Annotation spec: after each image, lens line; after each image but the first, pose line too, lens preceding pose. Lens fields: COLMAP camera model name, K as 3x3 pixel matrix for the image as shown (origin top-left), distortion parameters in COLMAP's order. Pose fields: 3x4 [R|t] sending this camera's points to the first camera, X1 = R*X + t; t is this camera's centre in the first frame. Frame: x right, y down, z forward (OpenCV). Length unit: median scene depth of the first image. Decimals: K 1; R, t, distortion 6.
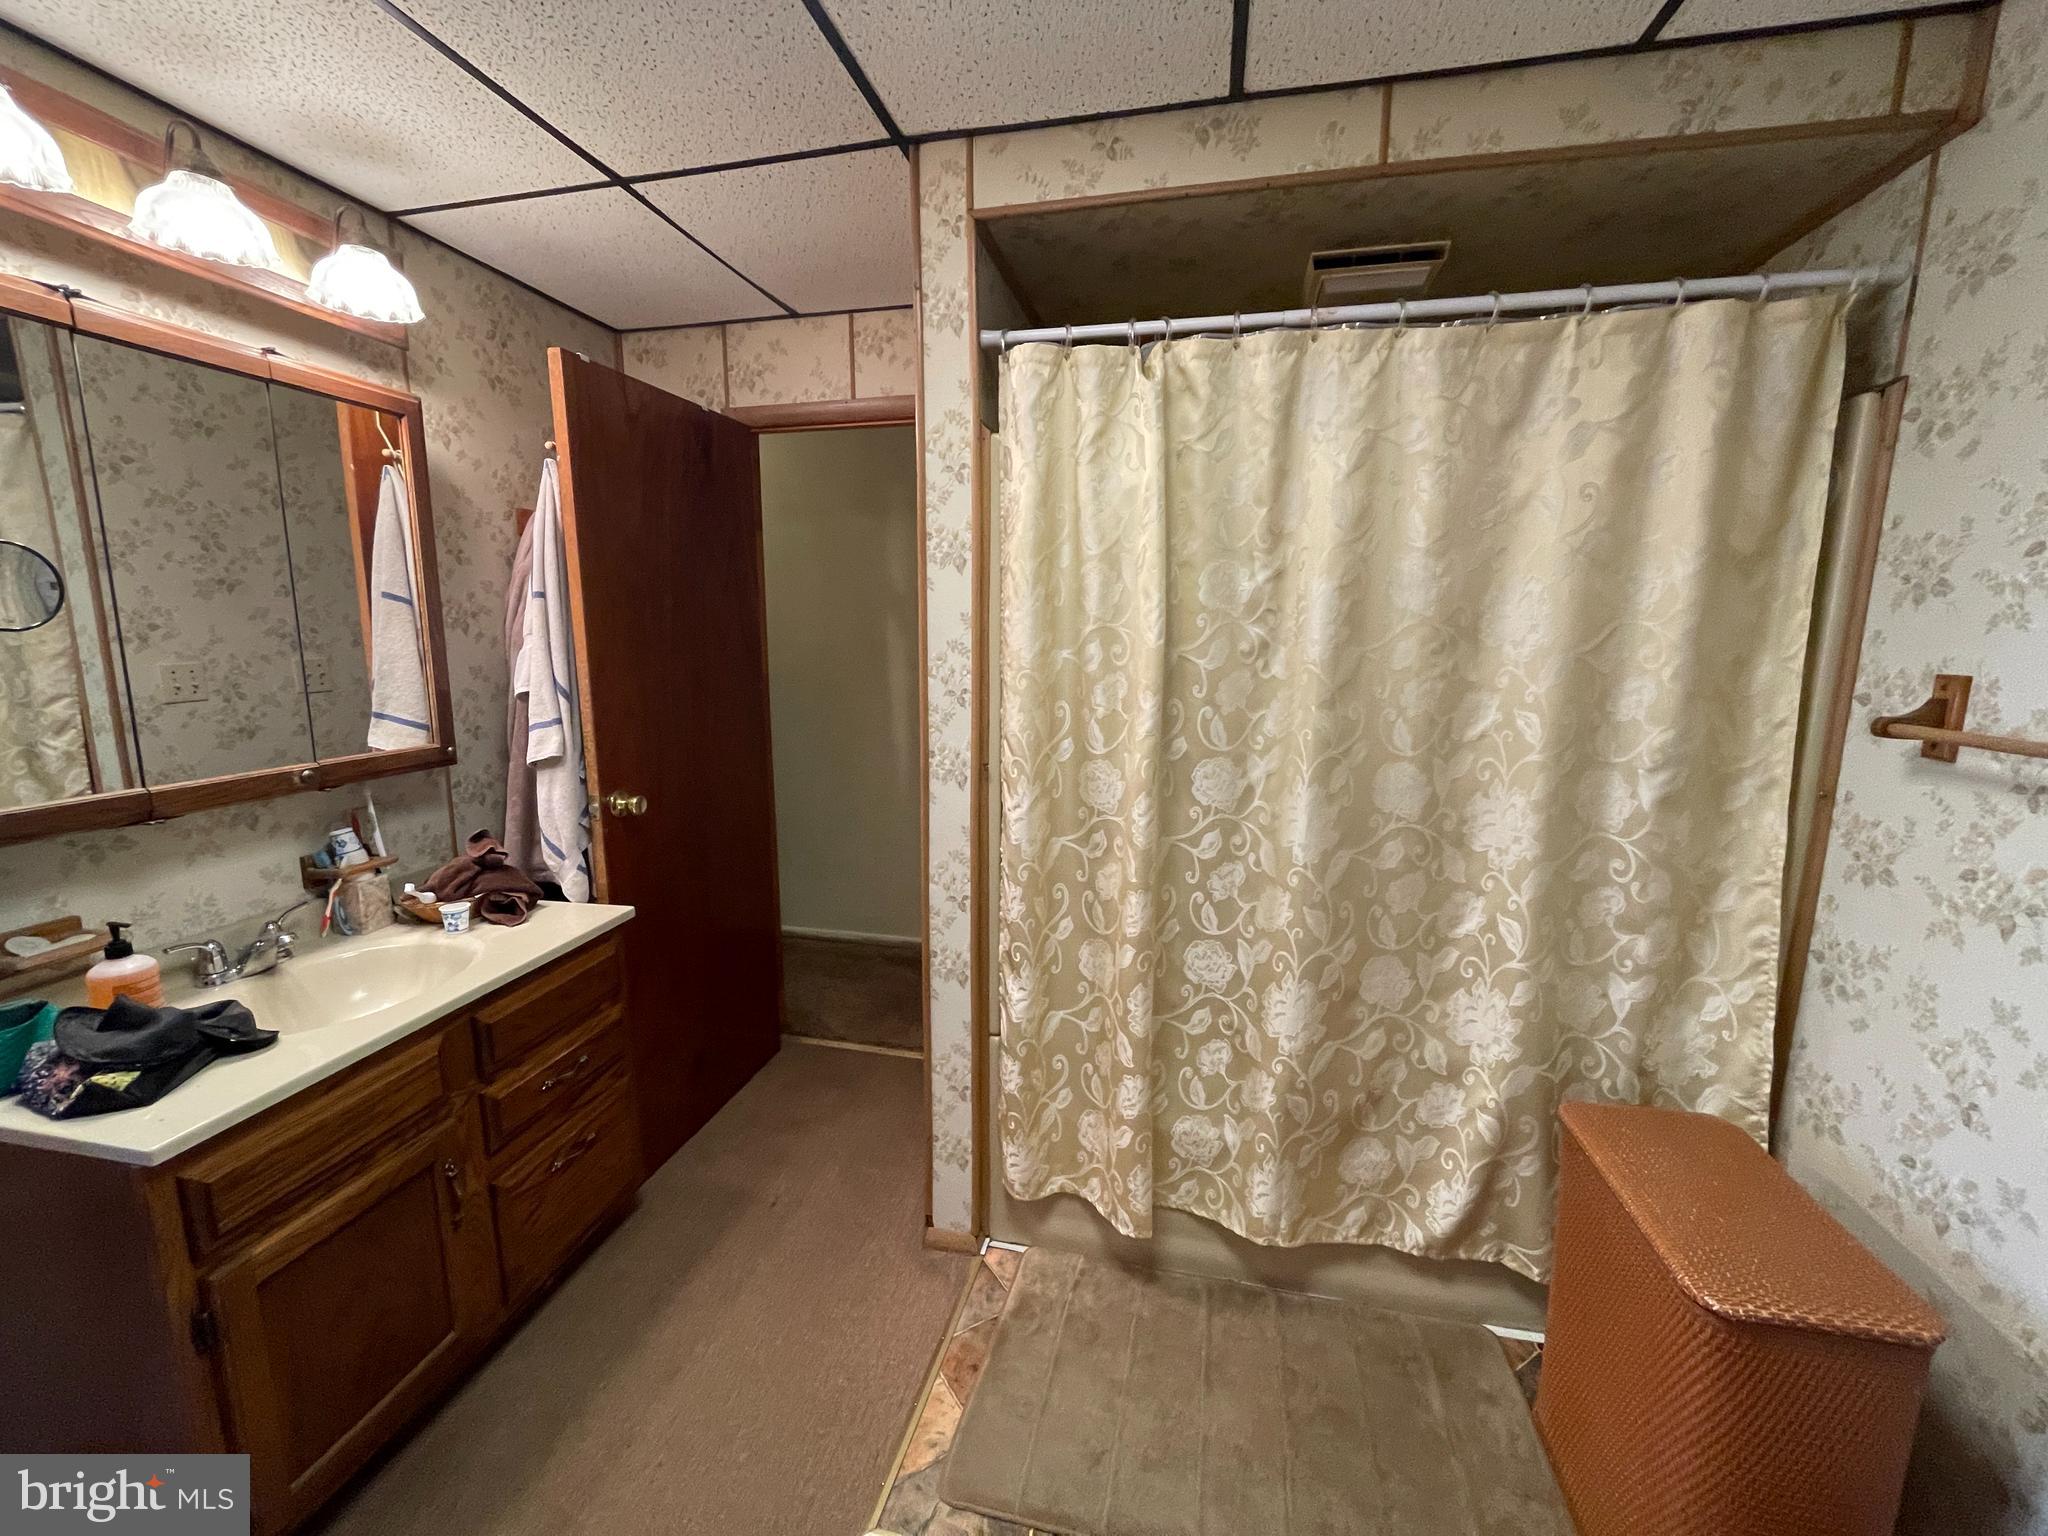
lens RADIAL K [[833.8, 0, 1016.3], [0, 833.8, 763.5], [0, 0, 1]] dist [-0.002994, -0.000462]
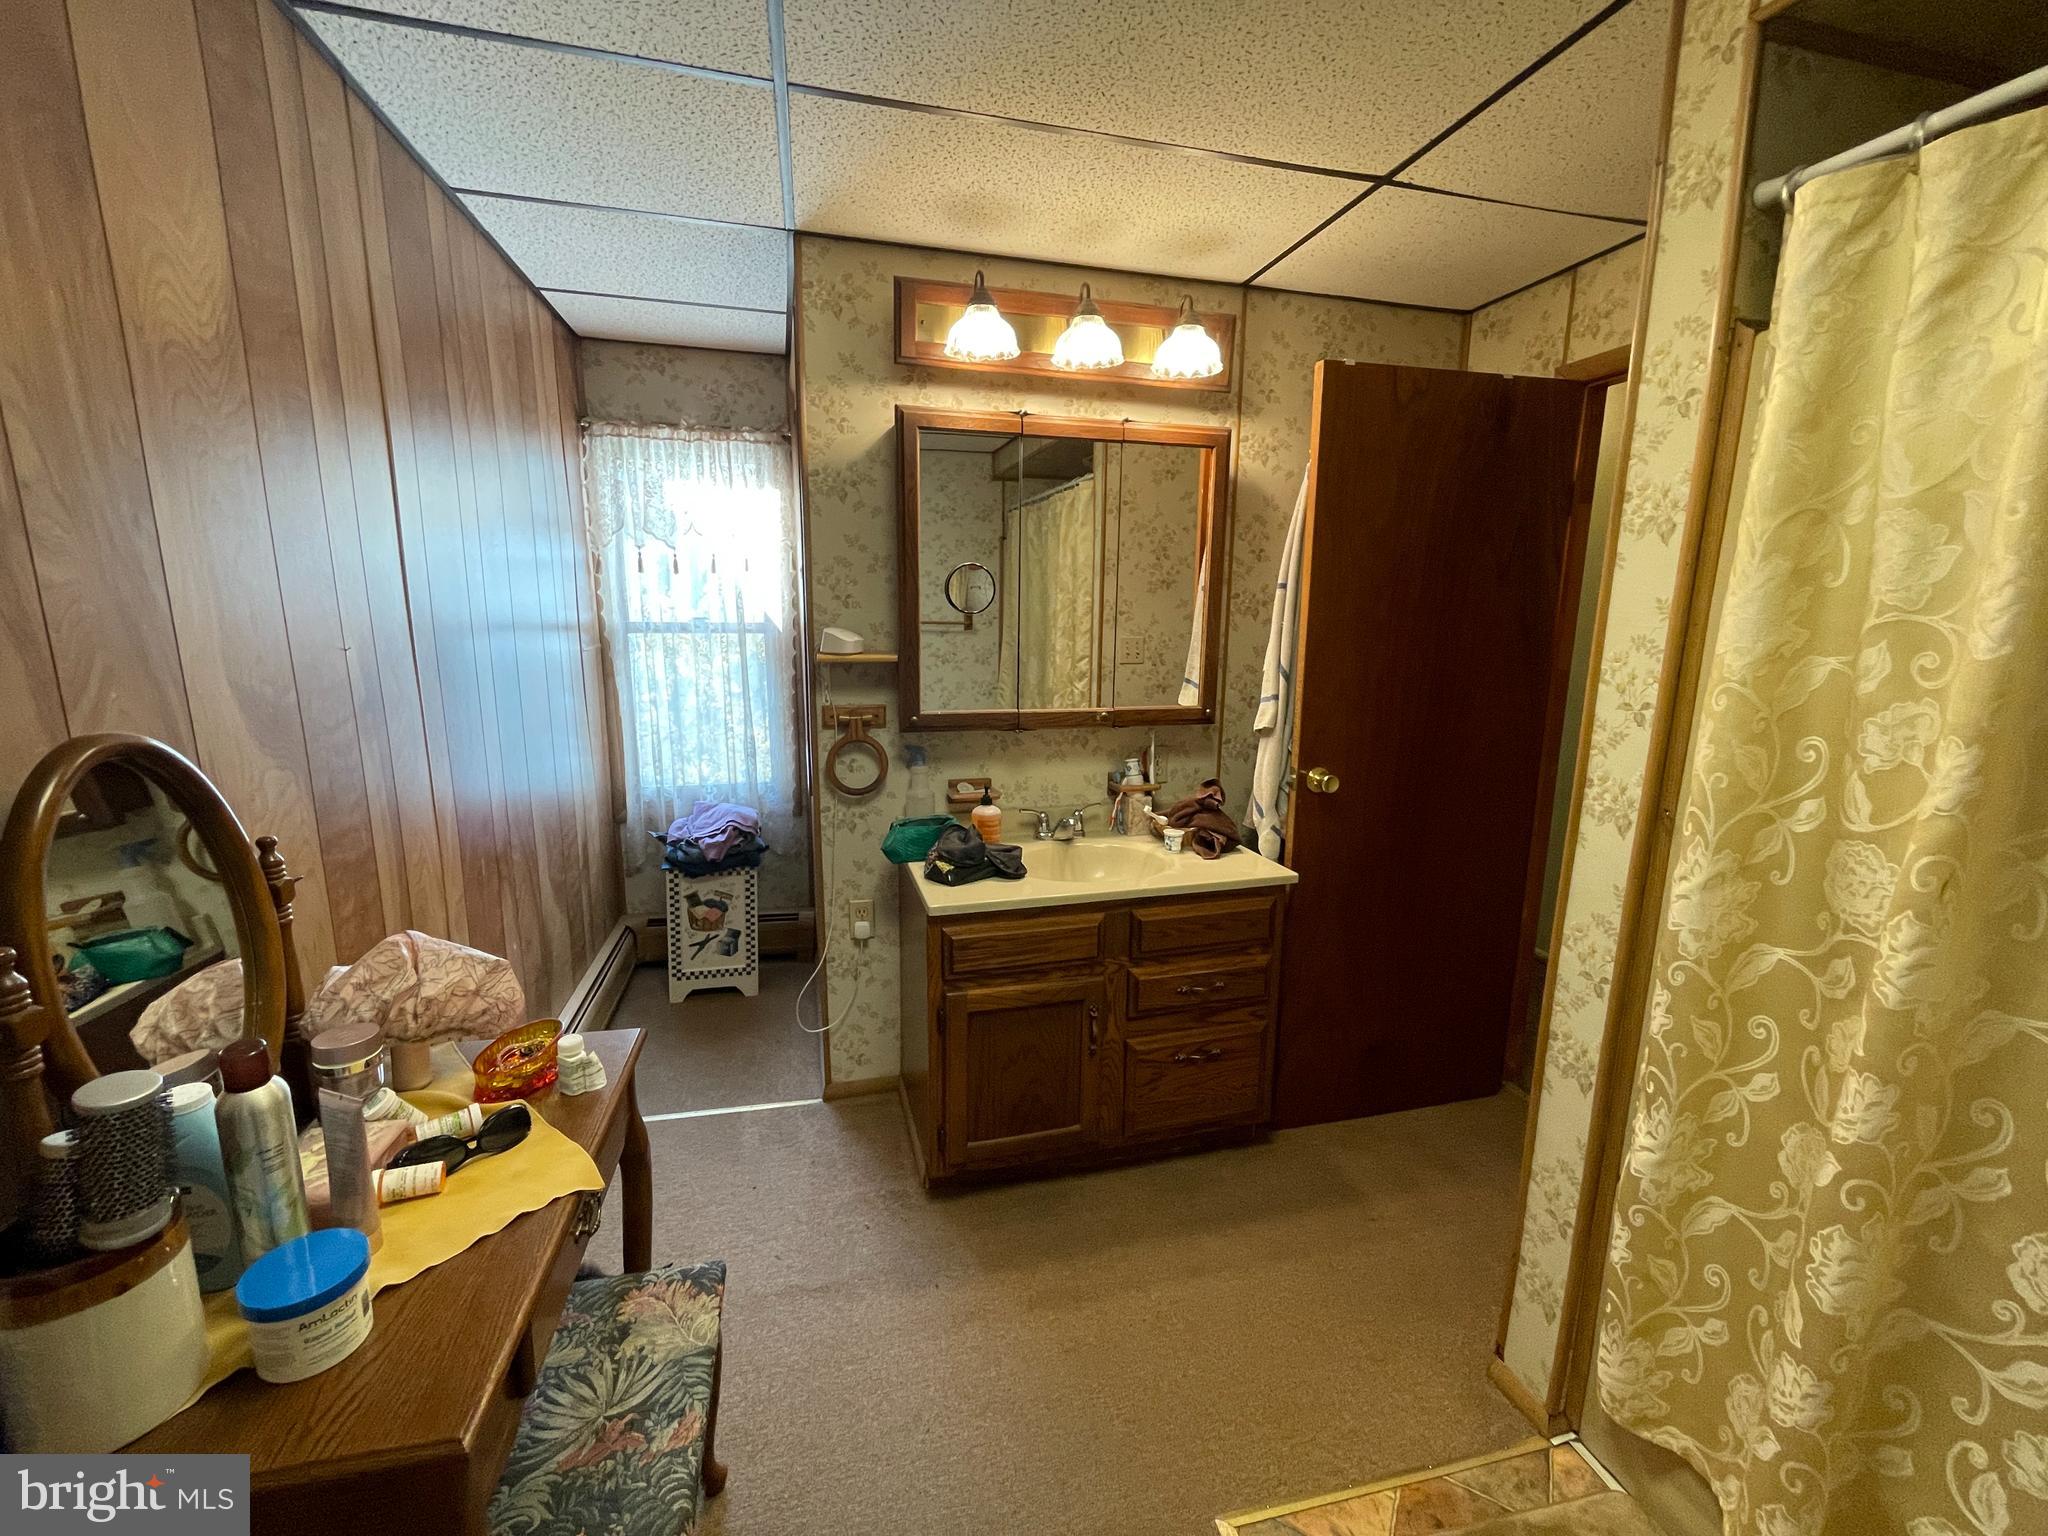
lens RADIAL K [[833.8, 0, 1016.3], [0, 833.8, 763.5], [0, 0, 1]] dist [-0.002994, -0.000462]
pose [[0.458352, 0.163436, -0.873614, 0.336011], [-0.151950, 0.982885, 0.104156, -0.029717], [0.875685, 0.085005, 0.475342, 0.177220]]
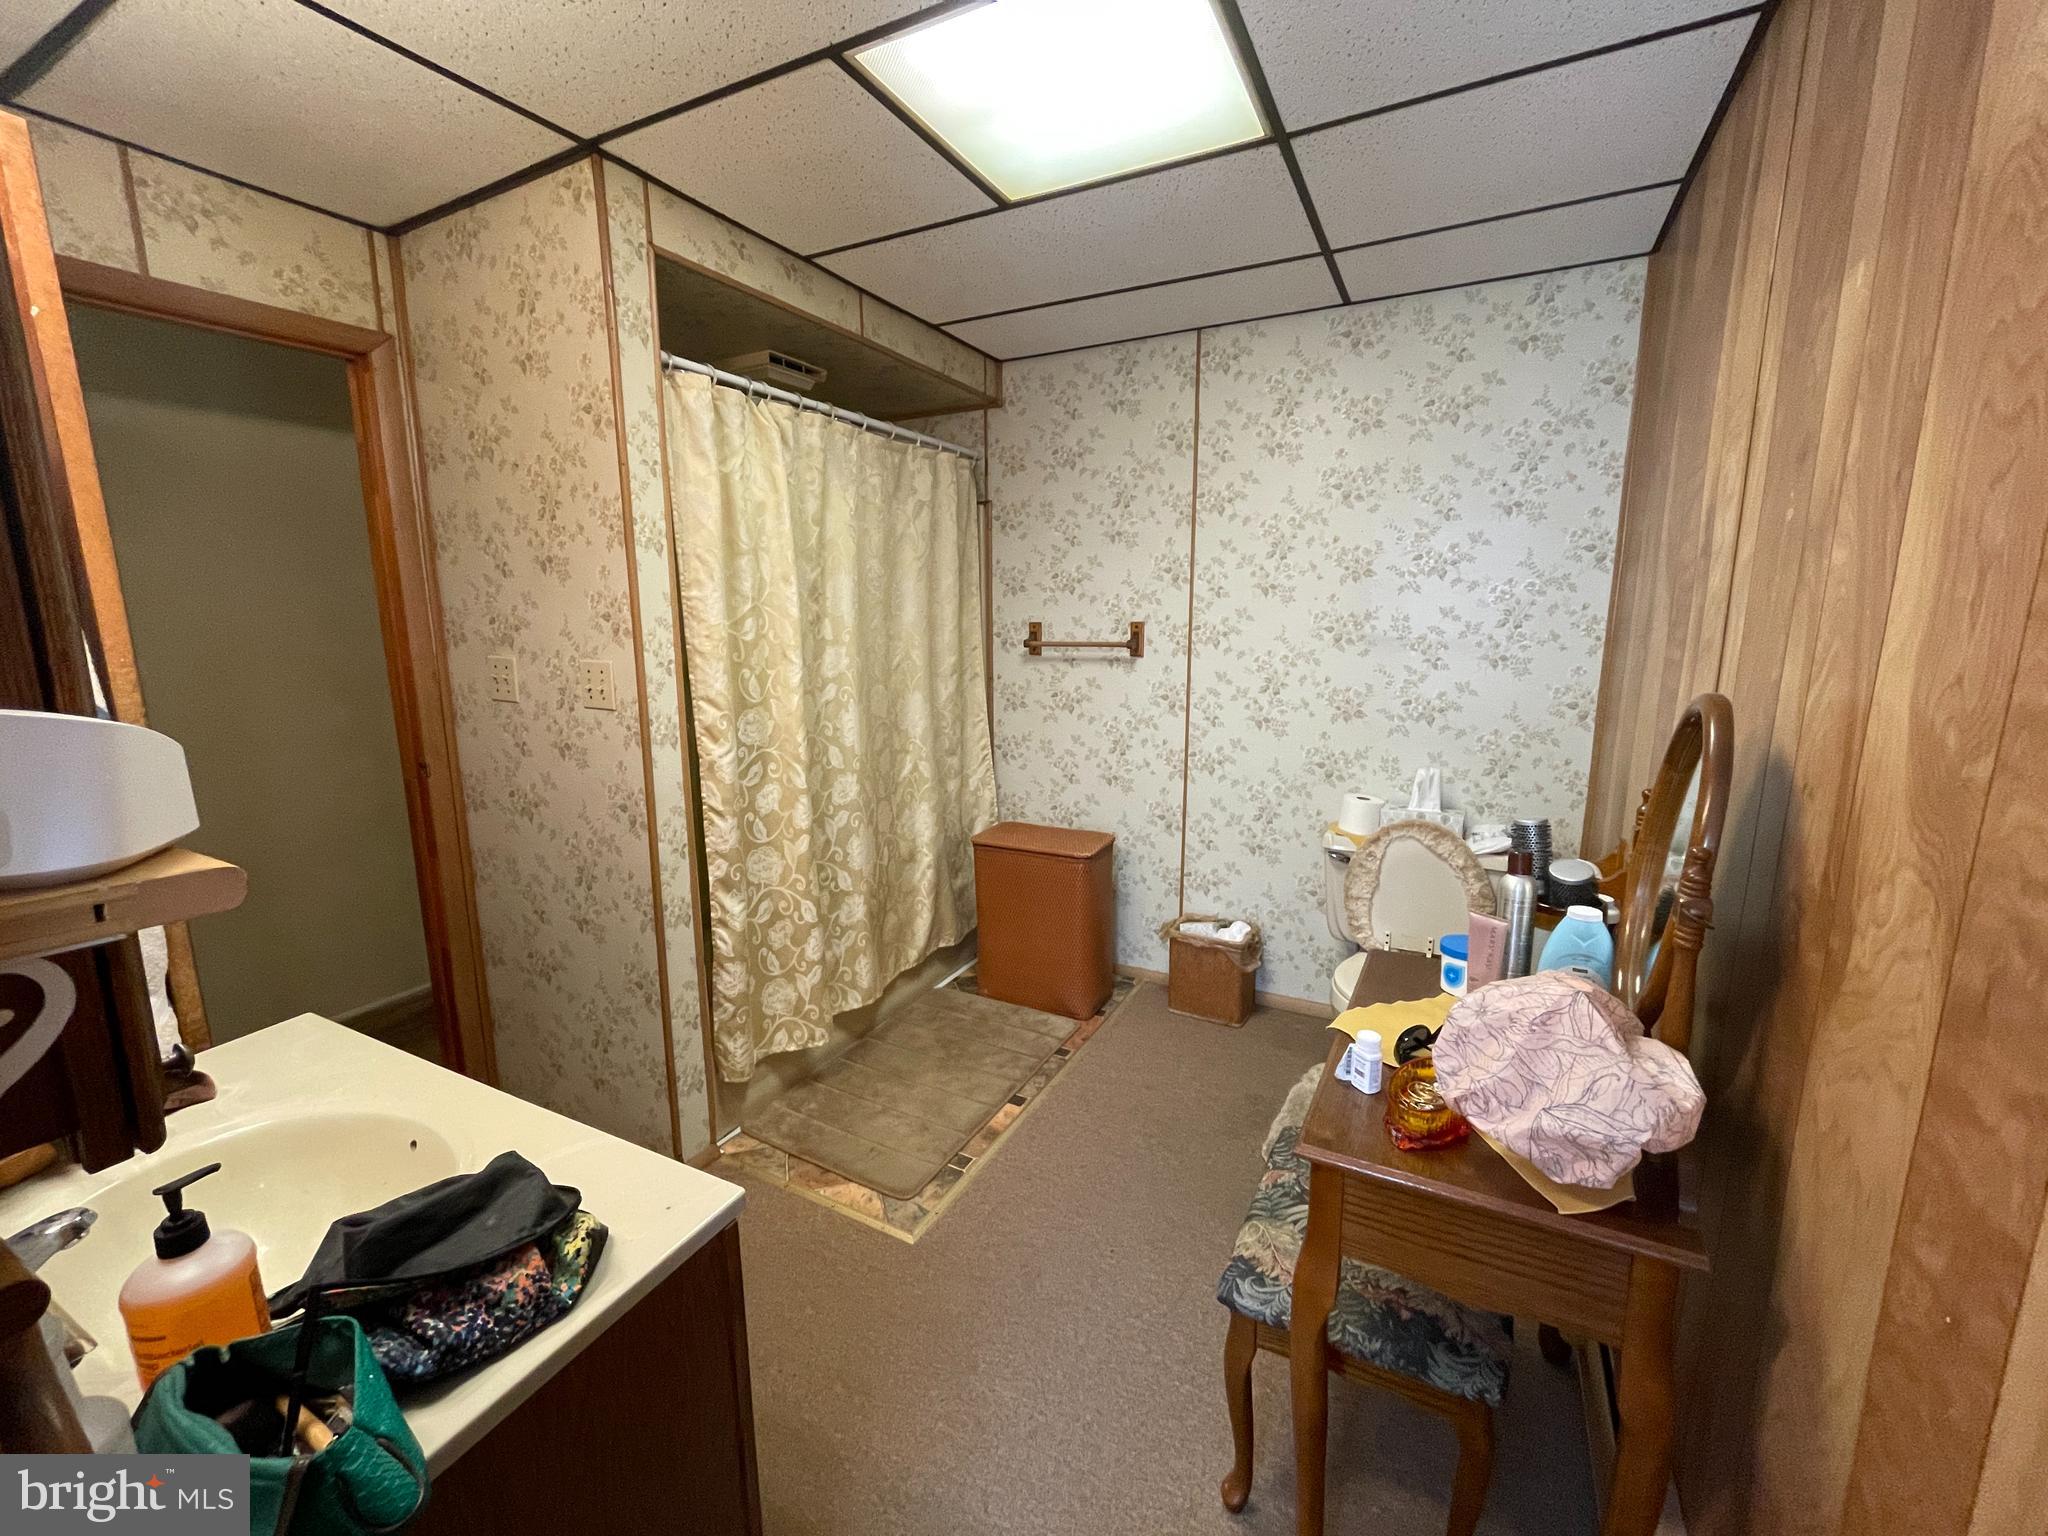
lens RADIAL K [[833.8, 0, 1016.3], [0, 833.8, 763.5], [0, 0, 1]] dist [-0.002994, -0.000462]
pose [[0.260876, -0.178855, 0.948659, -1.054471], [0.164771, 0.976517, 0.138796, -0.032157], [-0.951207, 0.120103, 0.284220, 0.252202]]
